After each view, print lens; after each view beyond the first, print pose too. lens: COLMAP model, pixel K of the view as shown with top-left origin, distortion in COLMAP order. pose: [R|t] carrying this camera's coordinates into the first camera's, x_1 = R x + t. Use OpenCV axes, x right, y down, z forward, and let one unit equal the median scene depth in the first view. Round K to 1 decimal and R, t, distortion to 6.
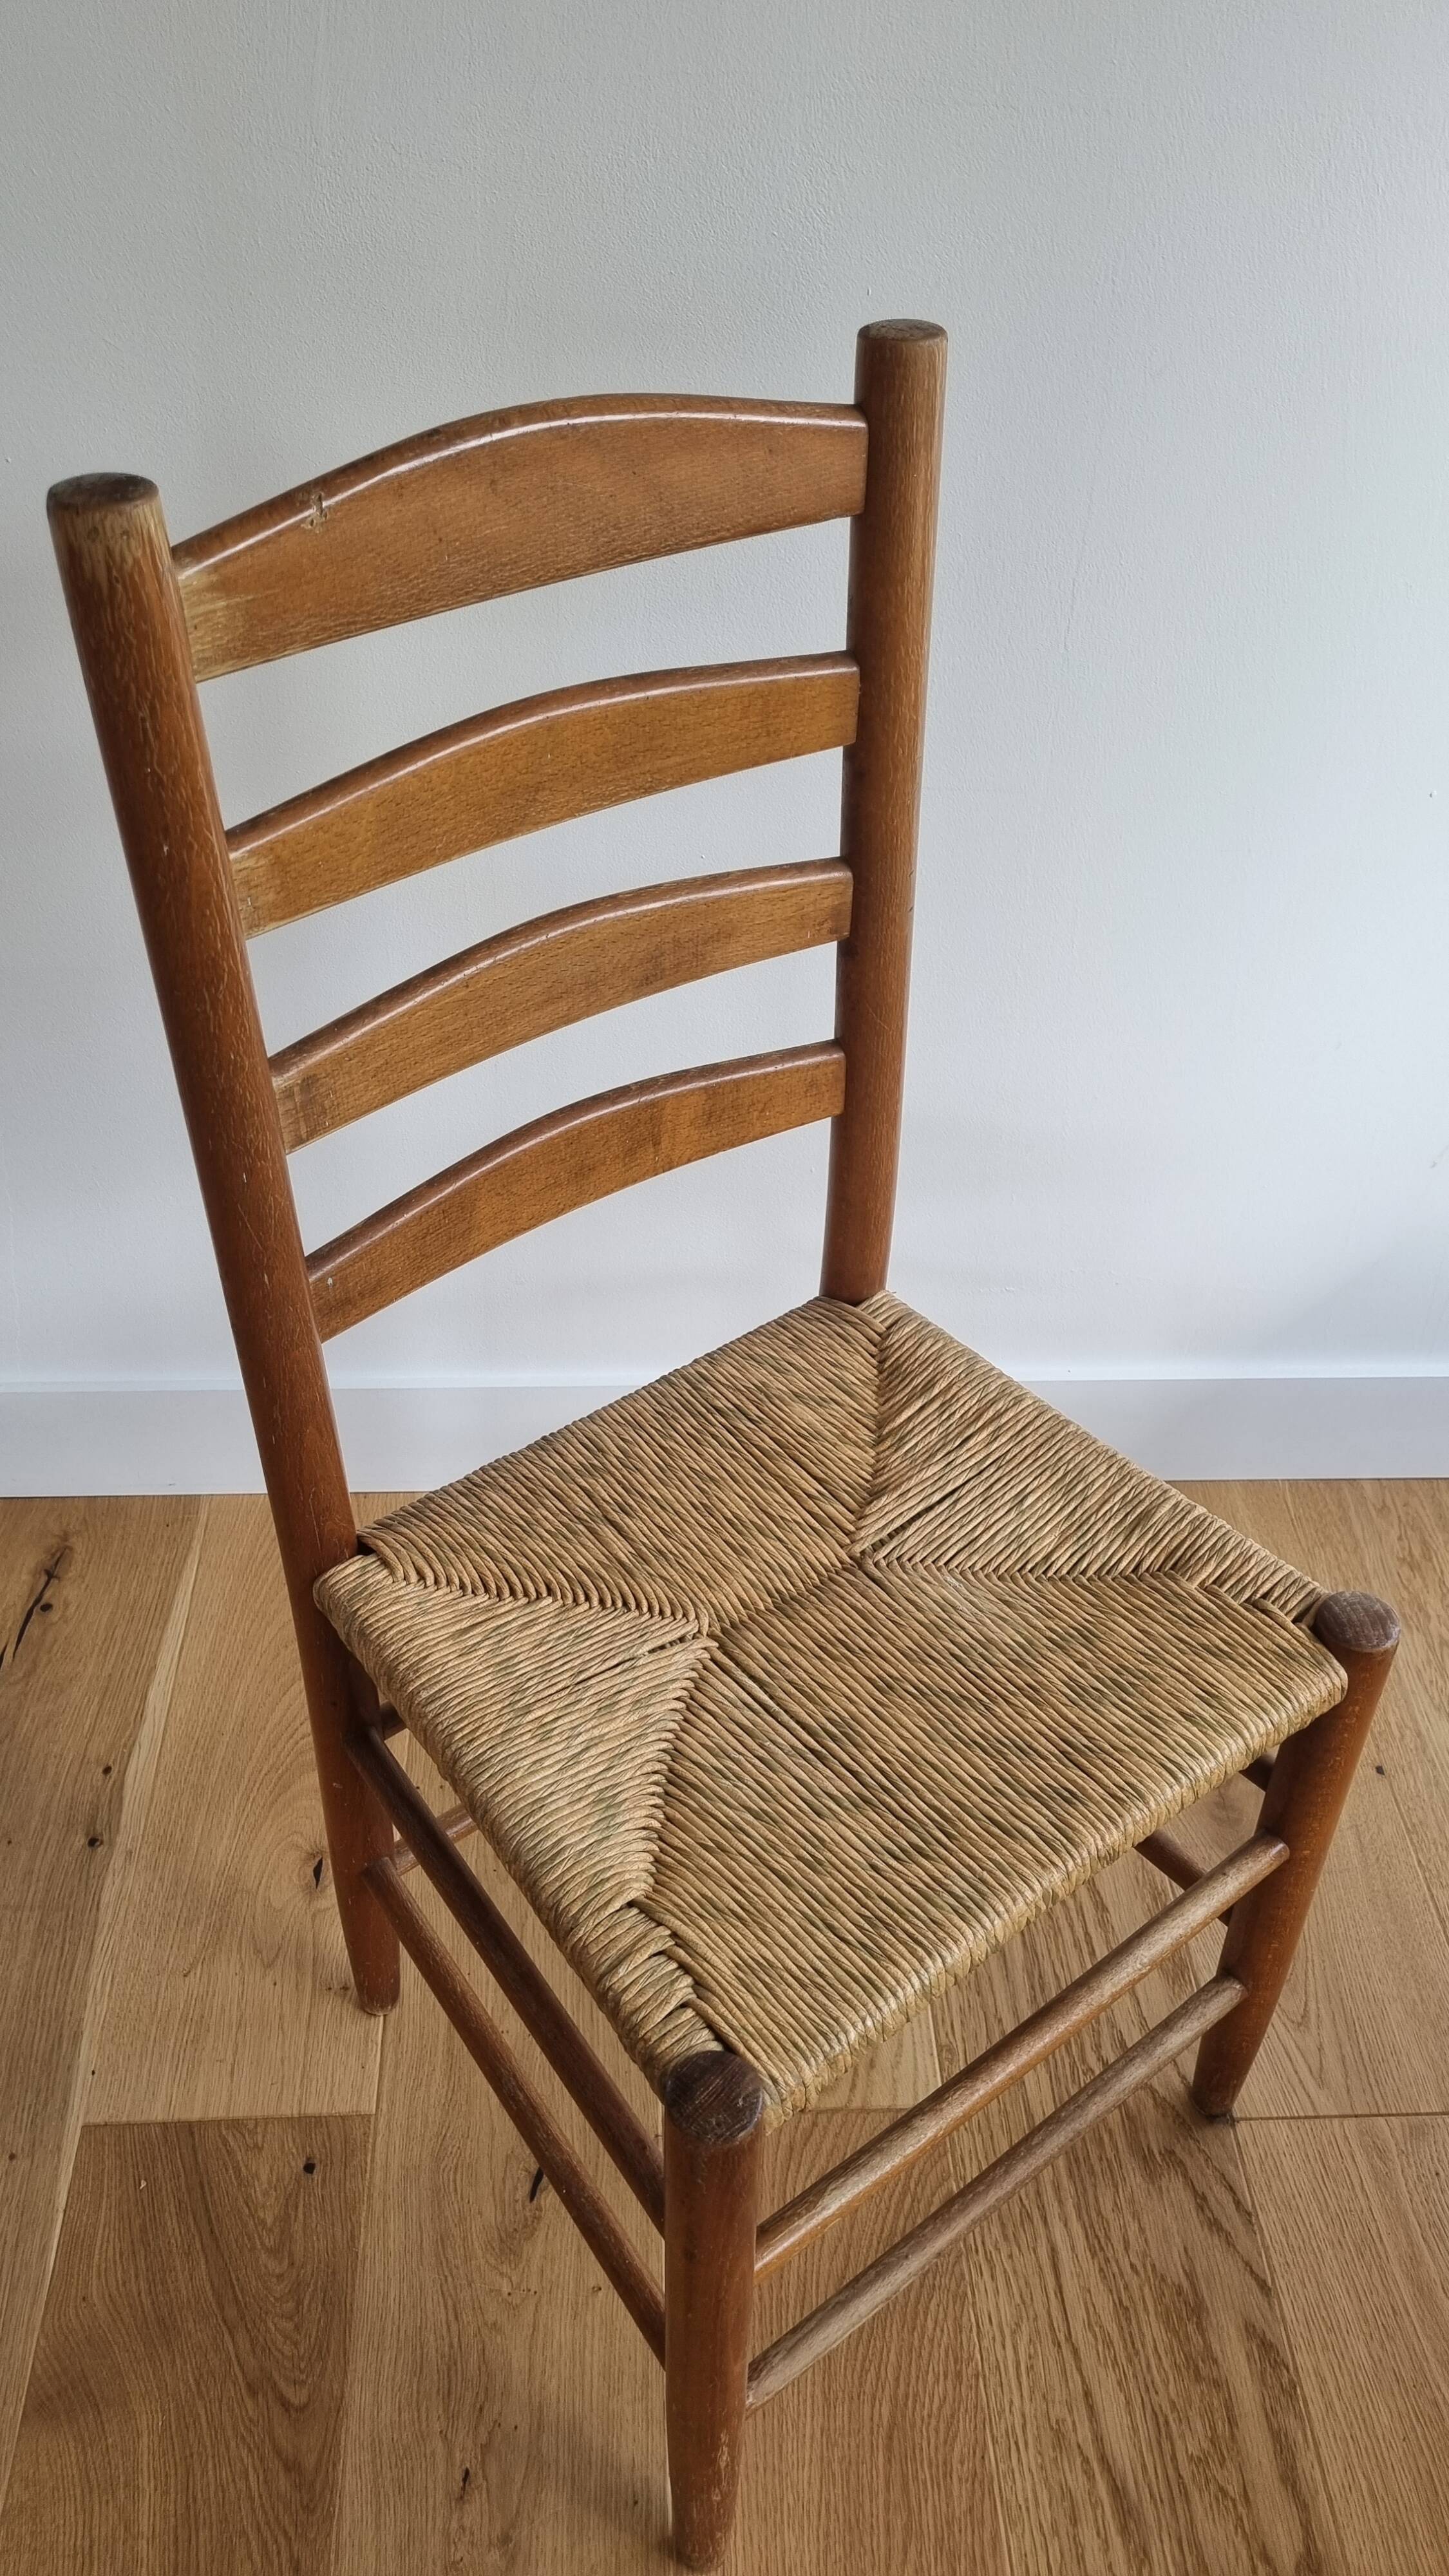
lens RADIAL K [[1958.3, 0, 717.8], [0, 1958.3, 1312.7], [0, 0, 1]] dist [0.065707, -0.052490]
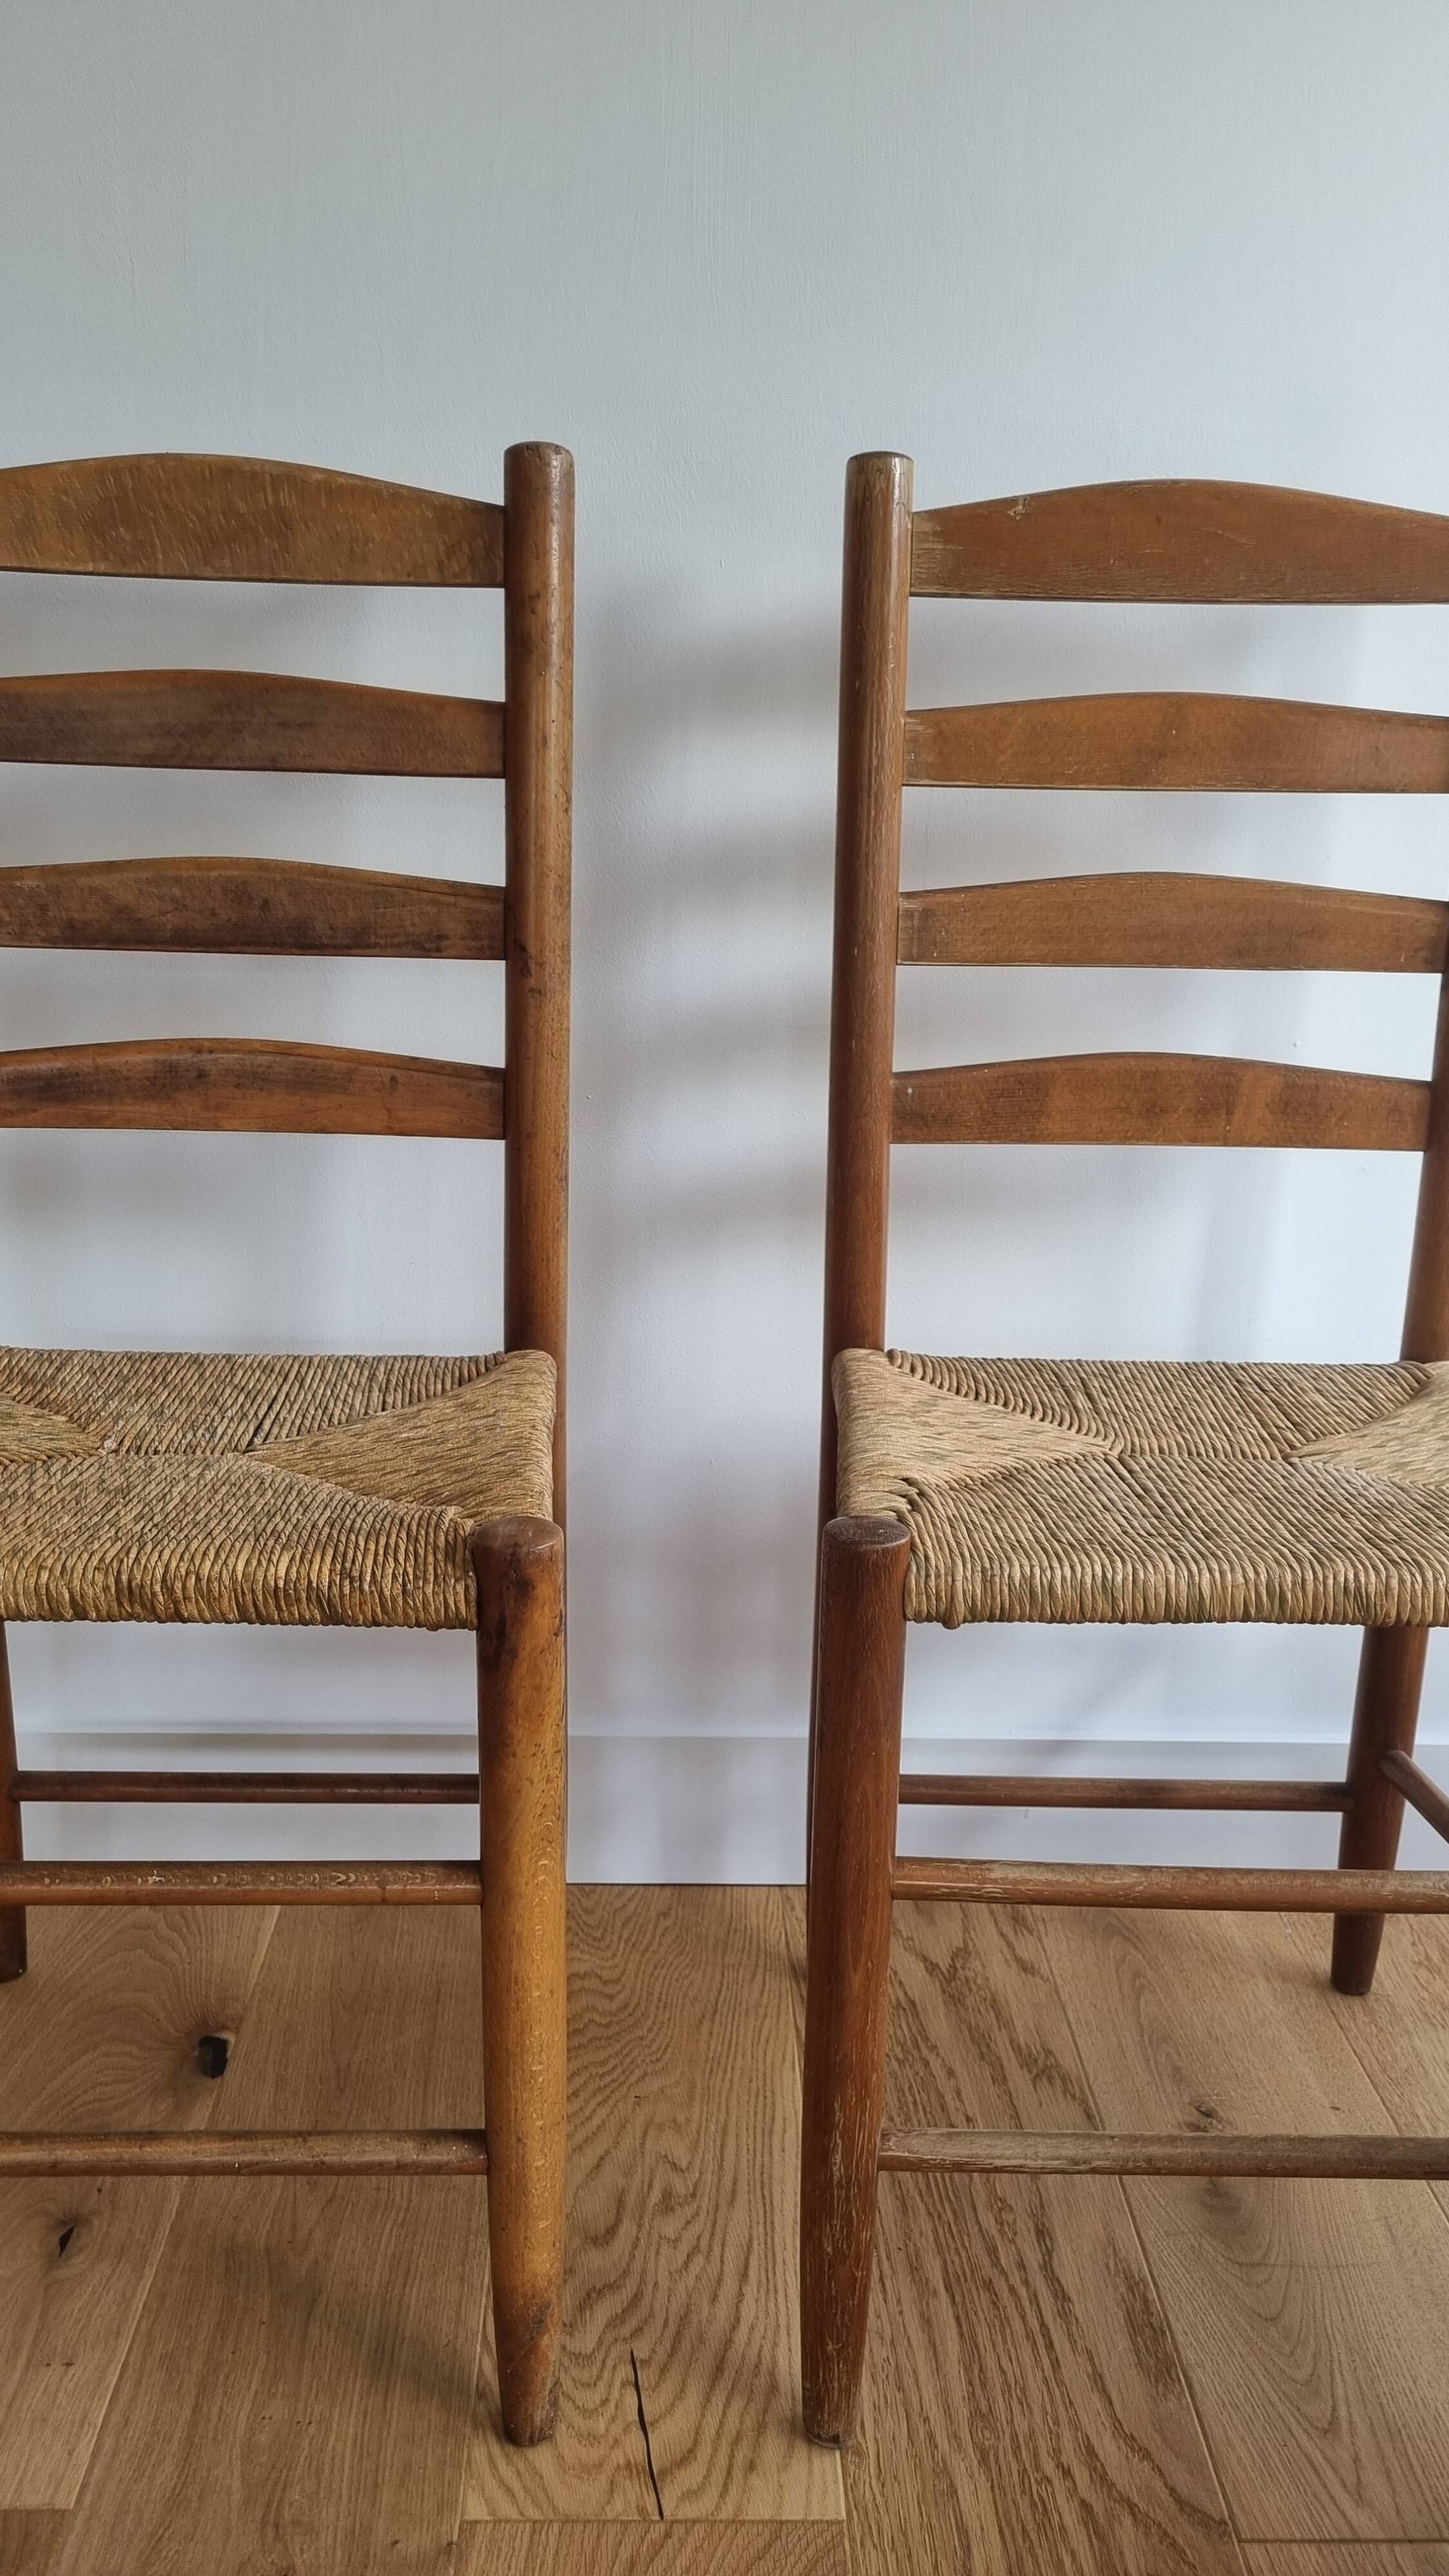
lens RADIAL K [[1958.3, 0, 717.8], [0, 1958.3, 1312.7], [0, 0, 1]] dist [0.065707, -0.052490]
pose [[0.797970, 0.149794, -0.583786, 0.461619], [-0.395776, 0.860745, -0.320123, 0.553385], [0.454538, 0.486497, 0.746134, 0.045675]]
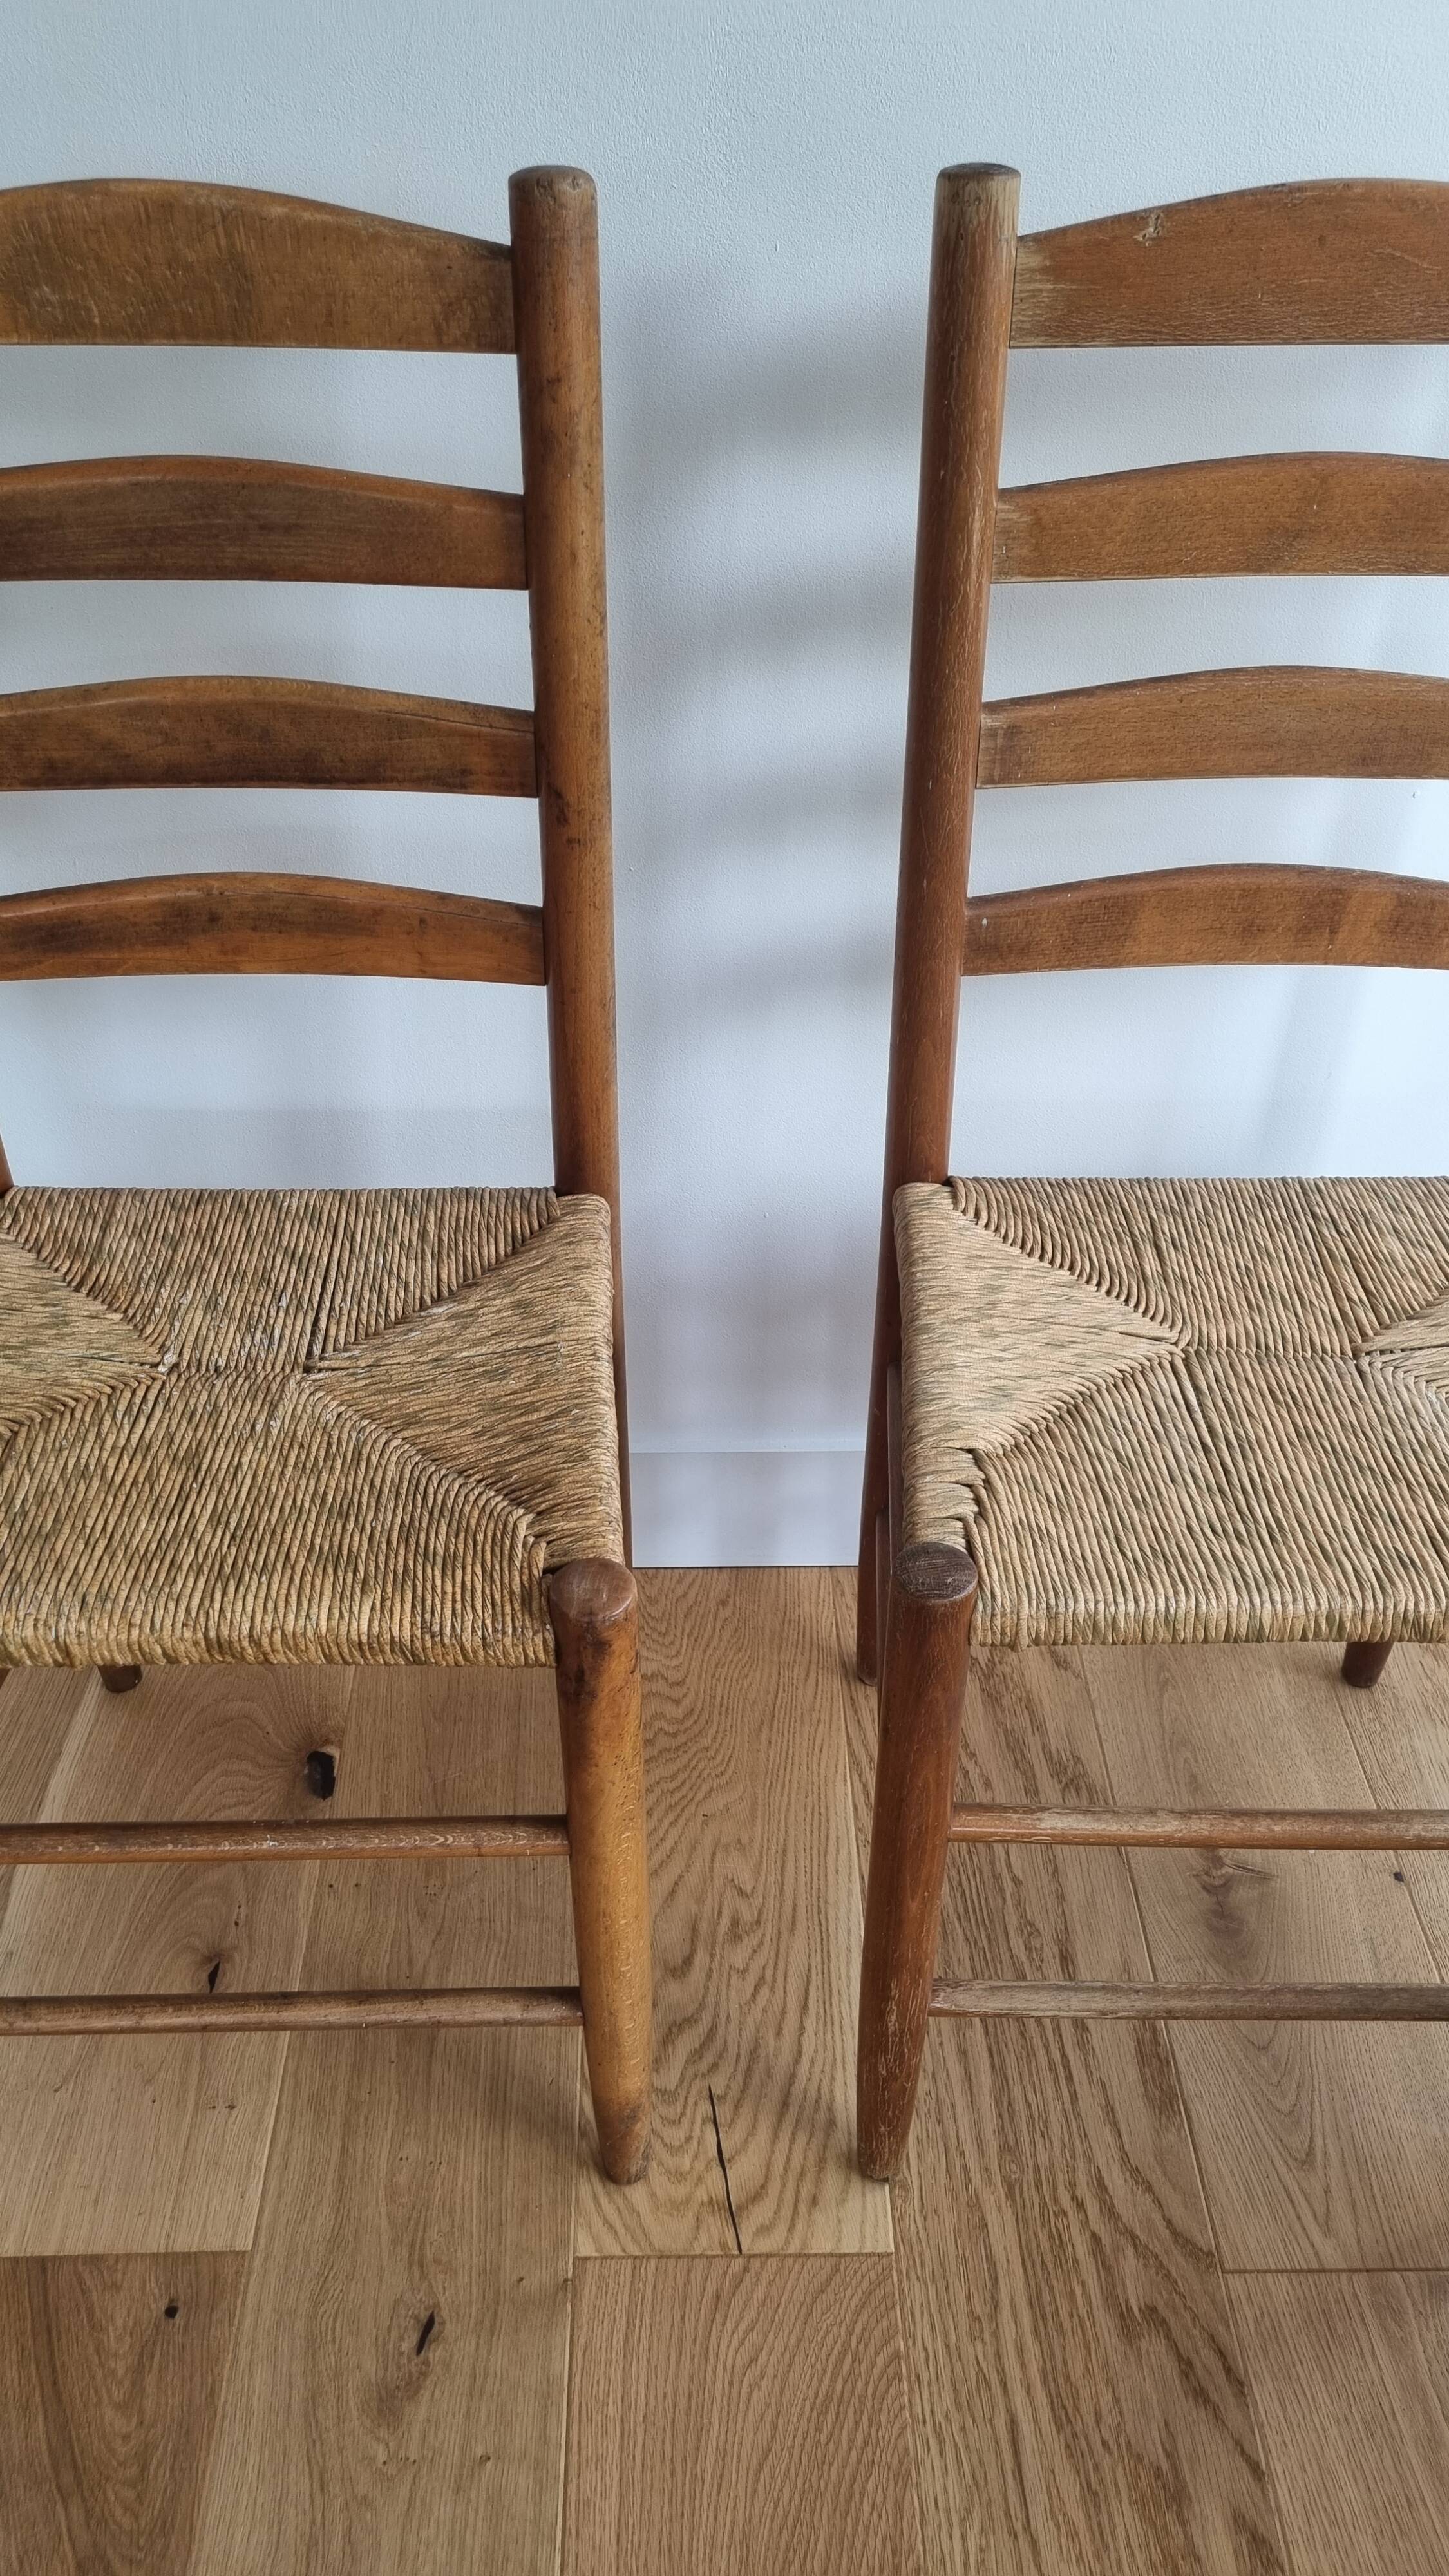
lens RADIAL K [[1958.3, 0, 717.8], [0, 1958.3, 1312.7], [0, 0, 1]] dist [0.065707, -0.052490]
pose [[0.793139, 0.347509, -0.500168, 0.338179], [-0.387040, 0.921678, 0.026621, 0.223457], [0.470245, 0.172471, 0.865519, -0.061961]]
